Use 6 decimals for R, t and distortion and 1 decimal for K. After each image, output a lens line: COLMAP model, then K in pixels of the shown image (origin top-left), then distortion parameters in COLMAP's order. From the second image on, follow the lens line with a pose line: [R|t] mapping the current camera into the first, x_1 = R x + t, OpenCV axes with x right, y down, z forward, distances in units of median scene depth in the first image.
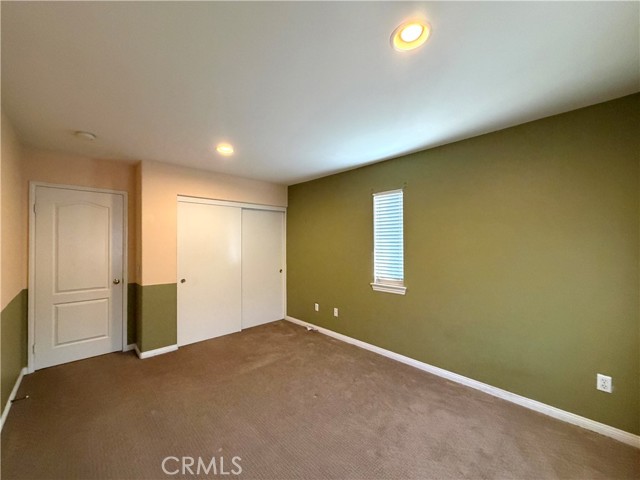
lens RADIAL K [[254.5, 0, 320.9], [0, 254.5, 239.4], [0, 0, 1]] dist [-0.001847, 0.000042]
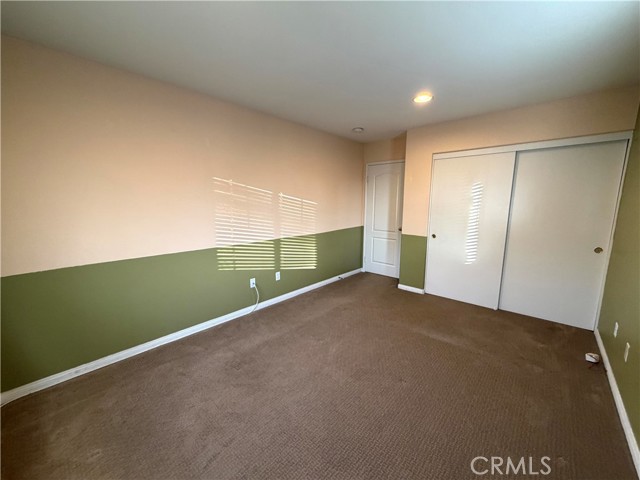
lens RADIAL K [[254.5, 0, 321.1], [0, 254.5, 242.3], [0, 0, 1]] dist [-0.001847, 0.000042]
pose [[0.071954, 0.162275, -0.984119, 0.494260], [0.010246, 0.986504, 0.163418, 0.008469], [0.997355, -0.021842, 0.069320, 0.463673]]
